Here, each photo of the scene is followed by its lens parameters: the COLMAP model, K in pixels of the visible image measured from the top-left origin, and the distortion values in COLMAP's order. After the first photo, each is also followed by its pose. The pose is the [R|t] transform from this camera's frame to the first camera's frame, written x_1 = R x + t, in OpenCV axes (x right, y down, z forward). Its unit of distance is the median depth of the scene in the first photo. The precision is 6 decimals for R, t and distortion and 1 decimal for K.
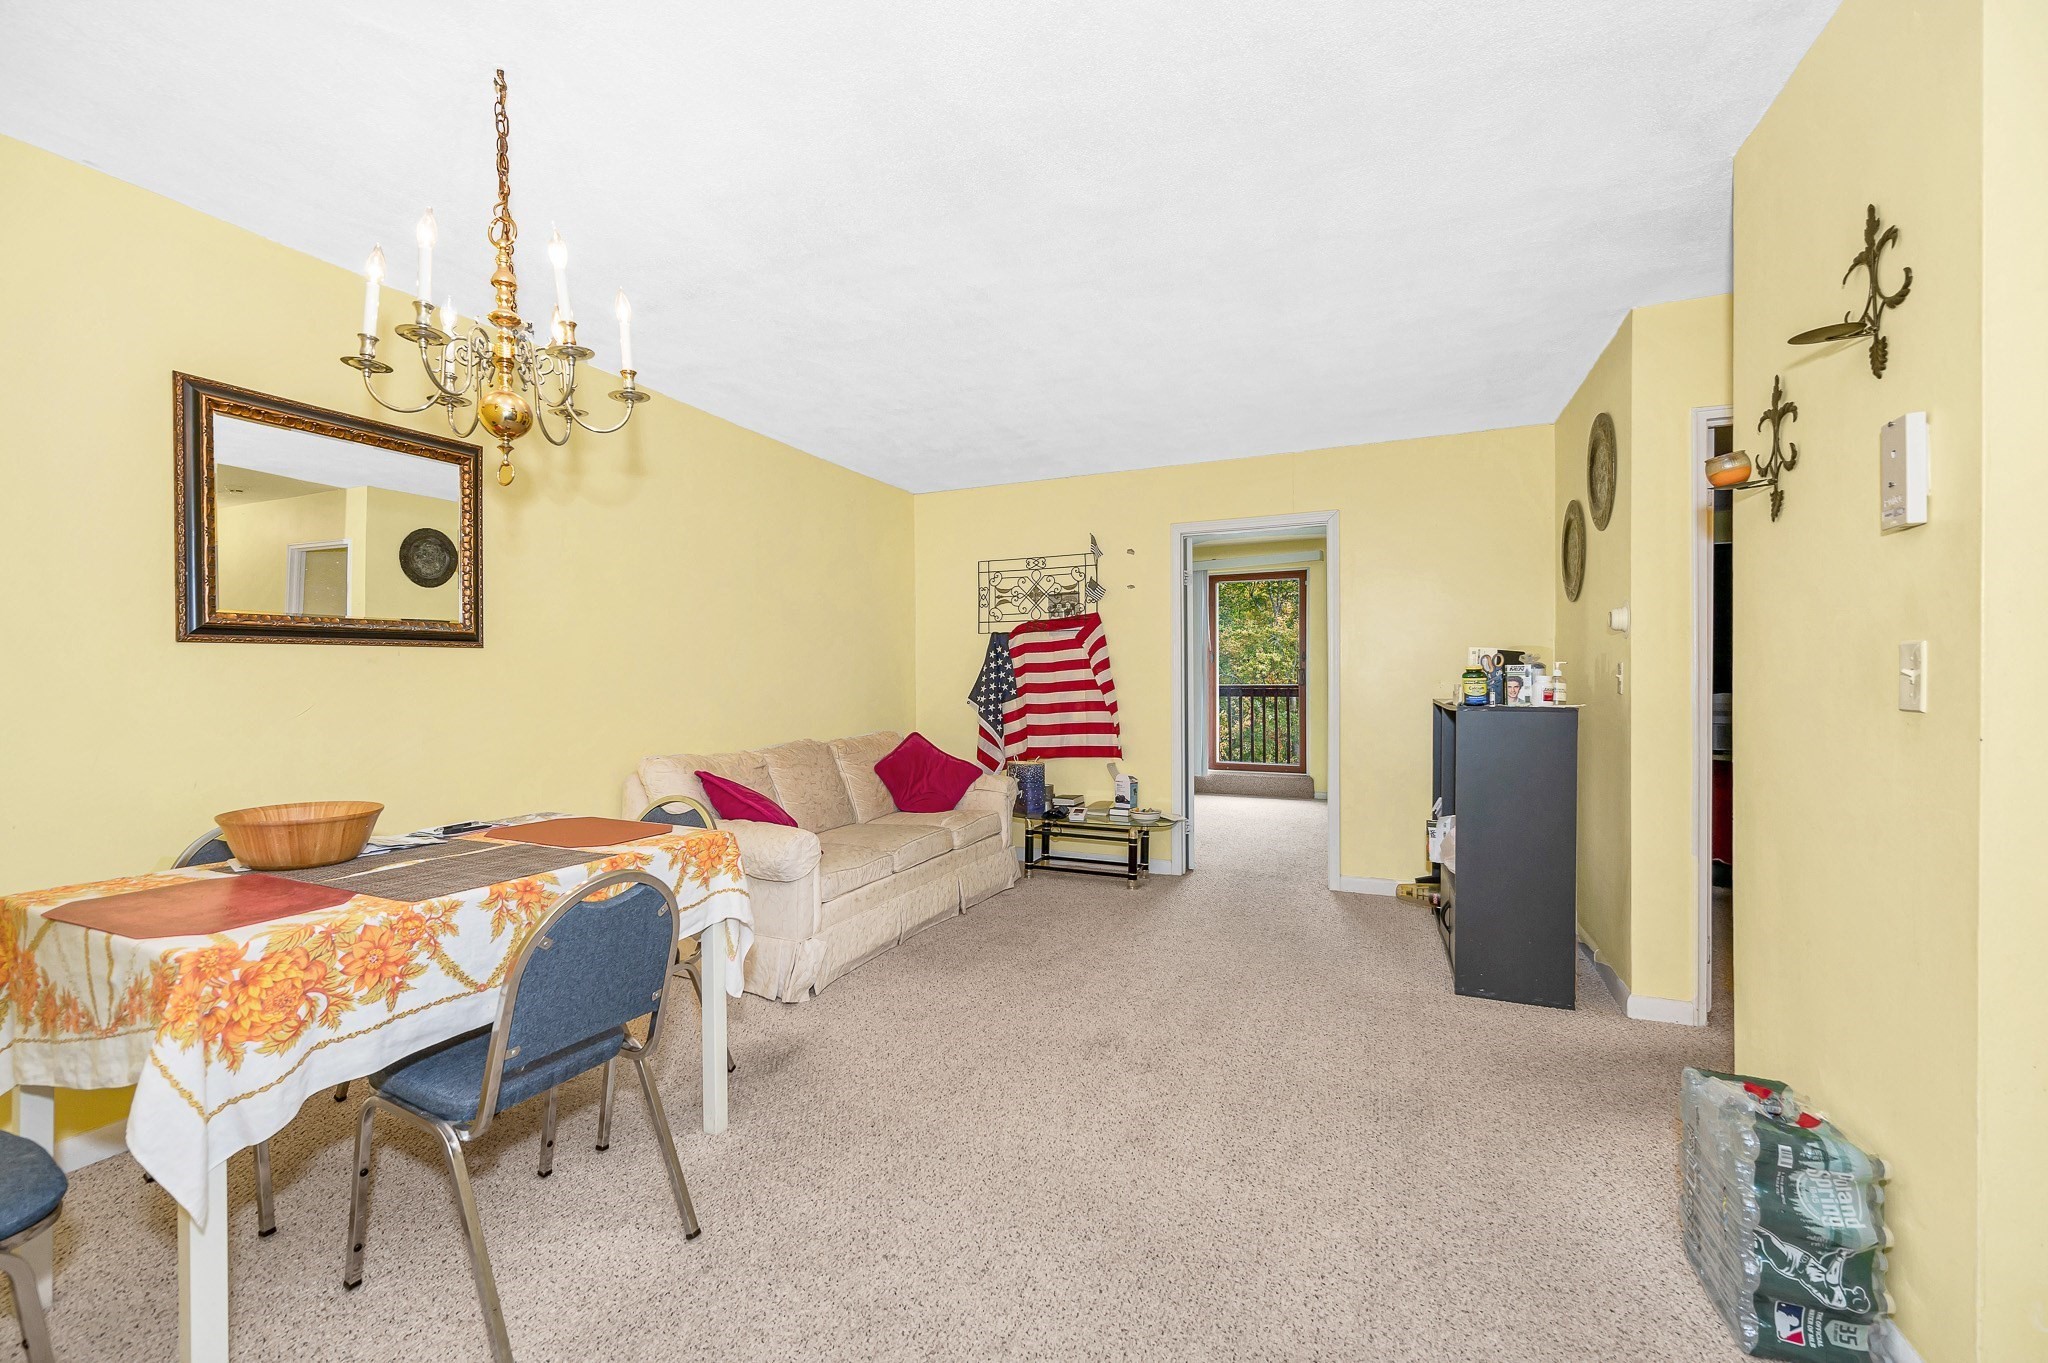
lens RADIAL K [[866.3, 0, 995.5], [0, 866.3, 679.0], [0, 0, 1]] dist [0.000077, -0.000048]
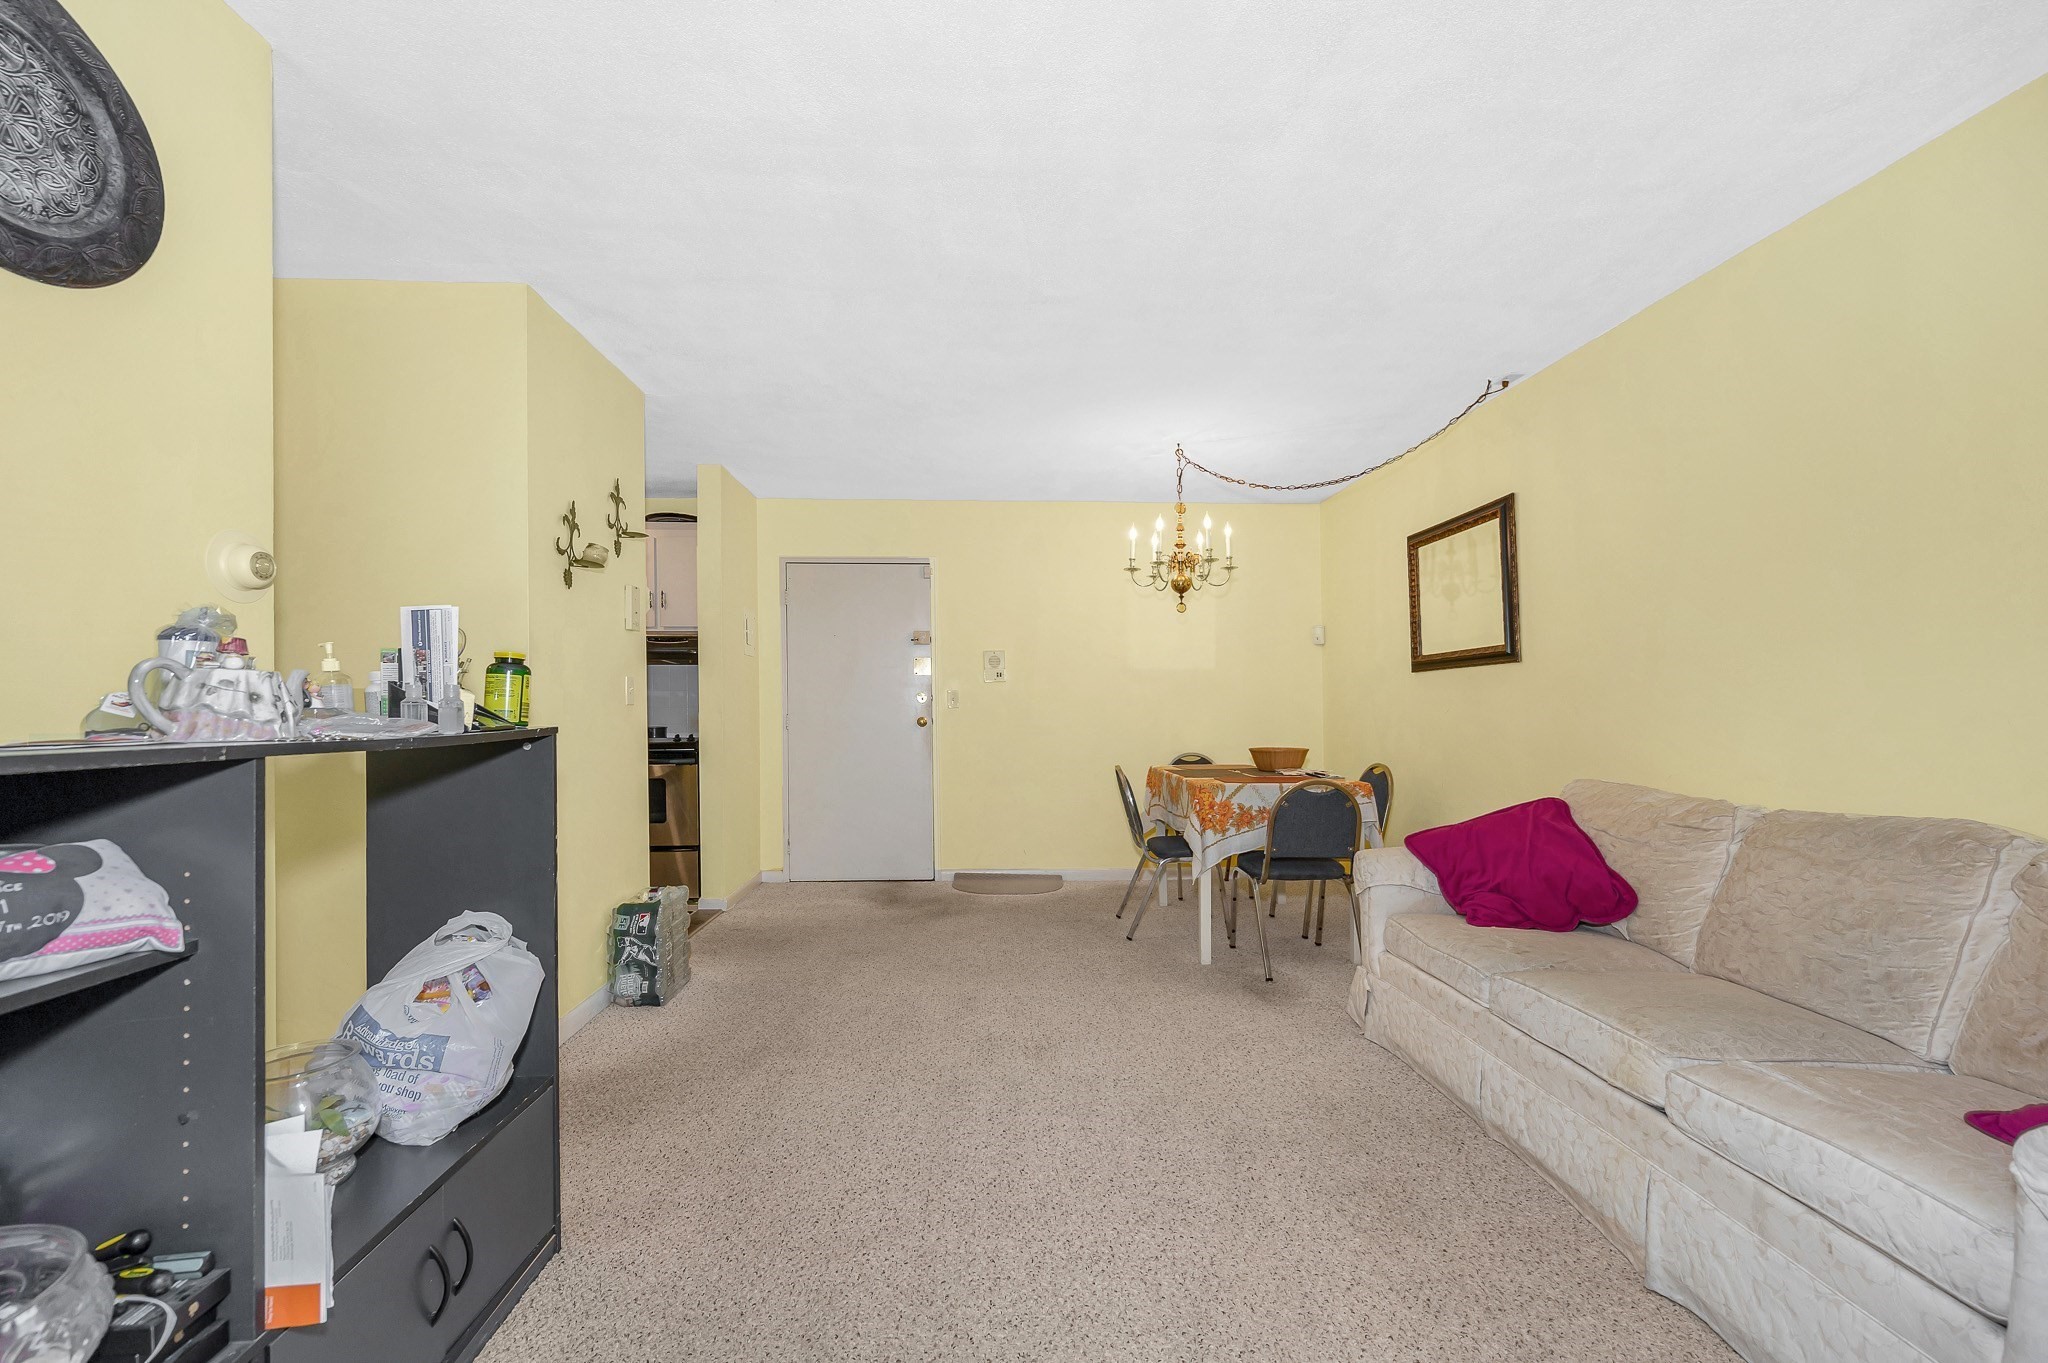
lens RADIAL K [[837.2, 0, 941.1], [0, 837.2, 662.3], [0, 0, 1]] dist [0.000720, 0.000008]
pose [[-0.932334, -0.011077, -0.361427, 0.326264], [0.007852, 0.998675, -0.050862, 0.009704], [0.361512, -0.050258, -0.931012, 1.040738]]
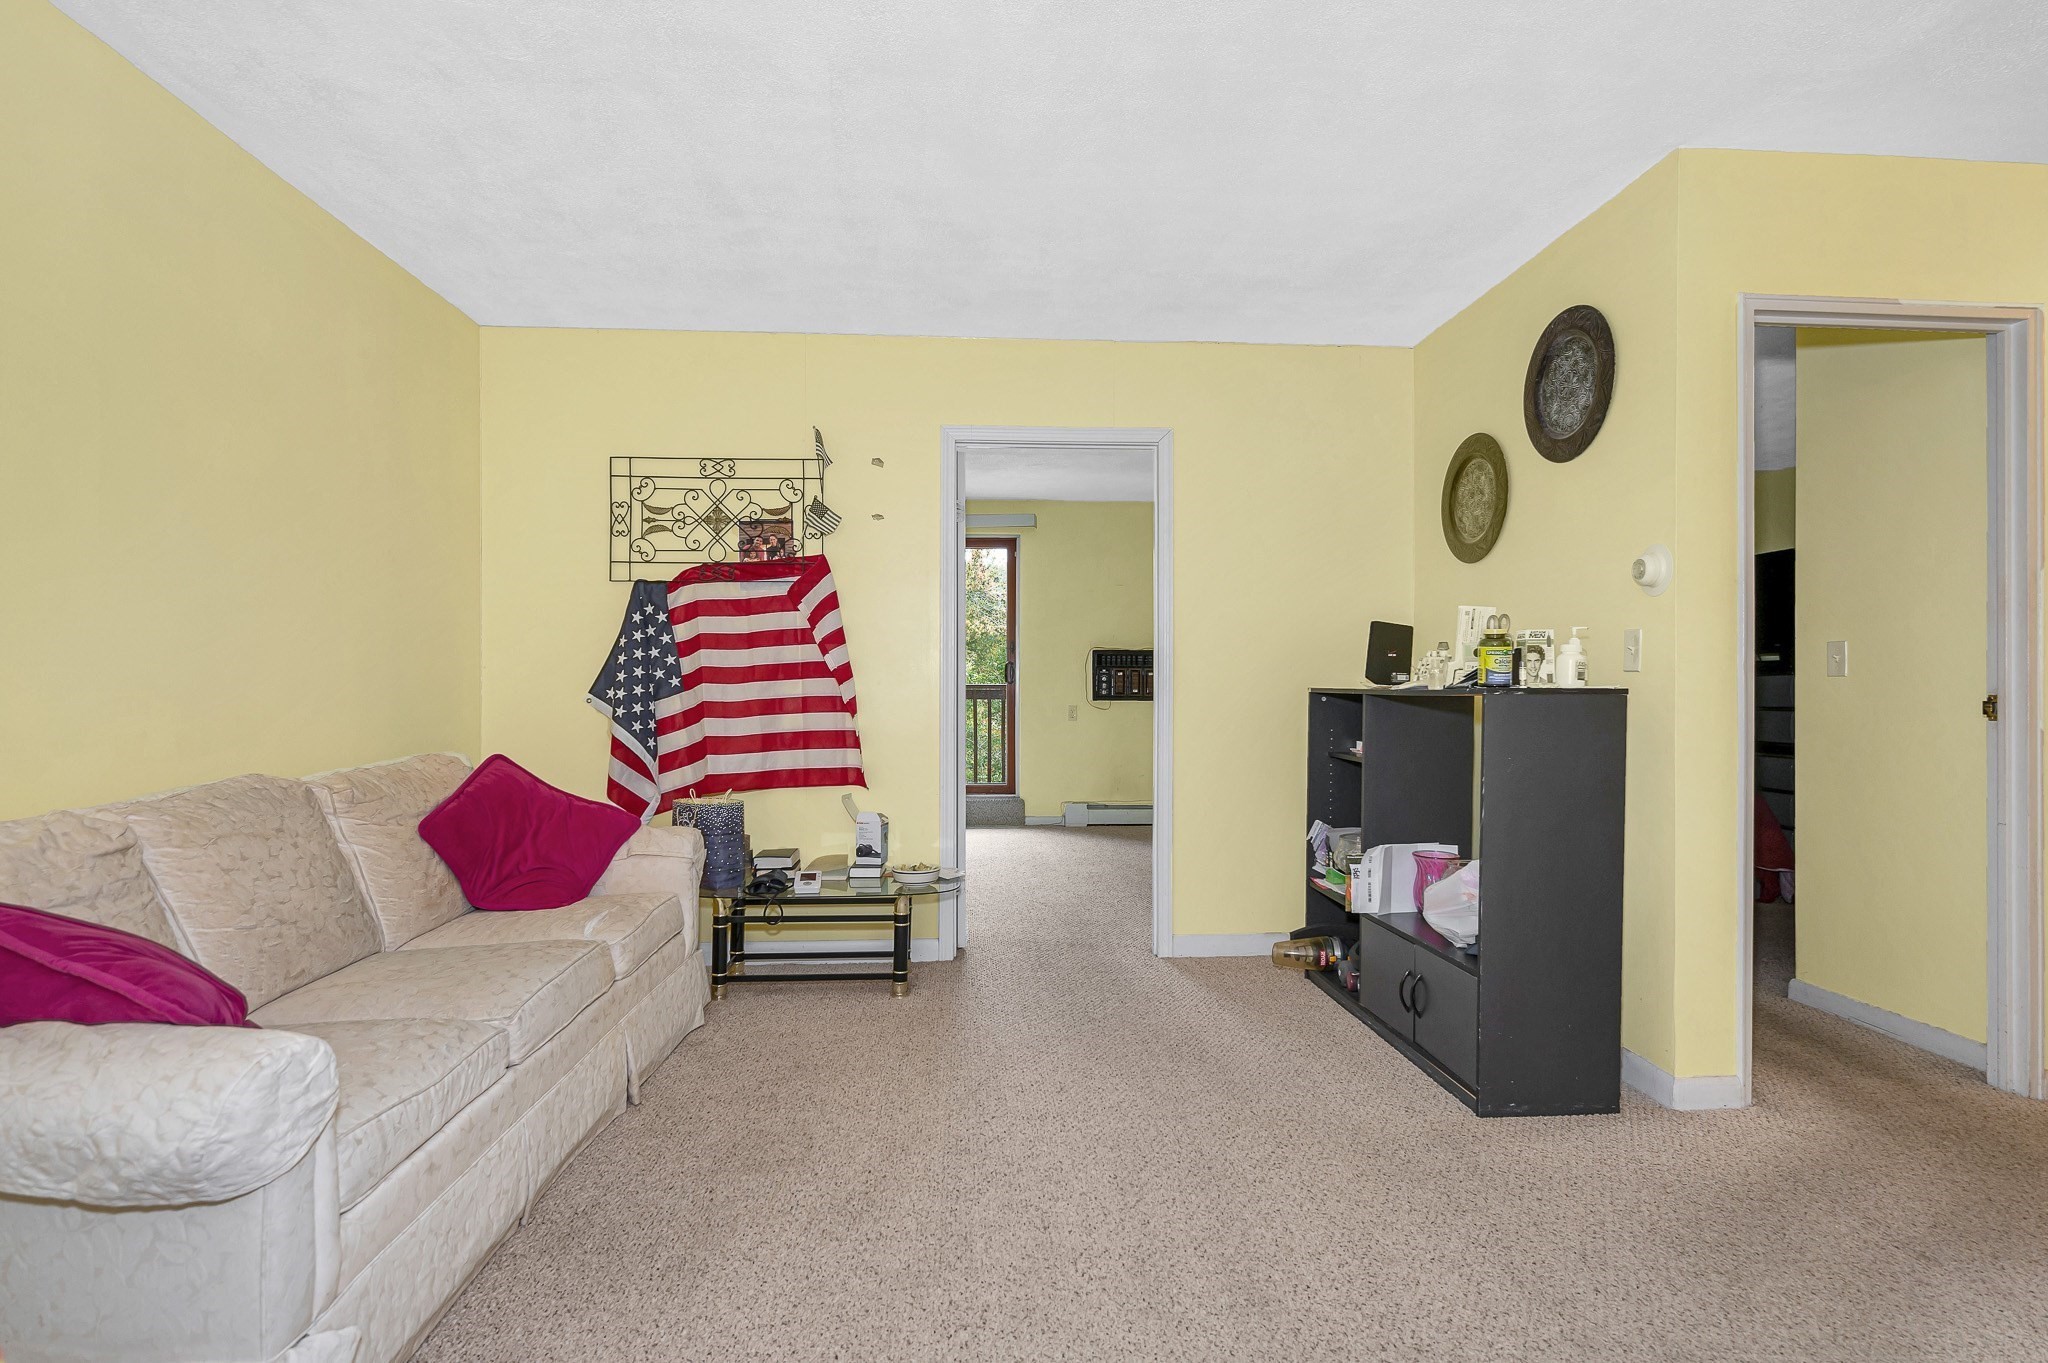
lens RADIAL K [[982.2, 0, 1024.0], [0, 982.2, 681.5], [0, 0, 1]] dist [0.000167, -0.000327]
pose [[0.882715, 0.005113, 0.469881, -0.090052], [-0.001330, 0.999964, -0.008383, 0.021309], [-0.469906, 0.006775, 0.882690, 0.315651]]
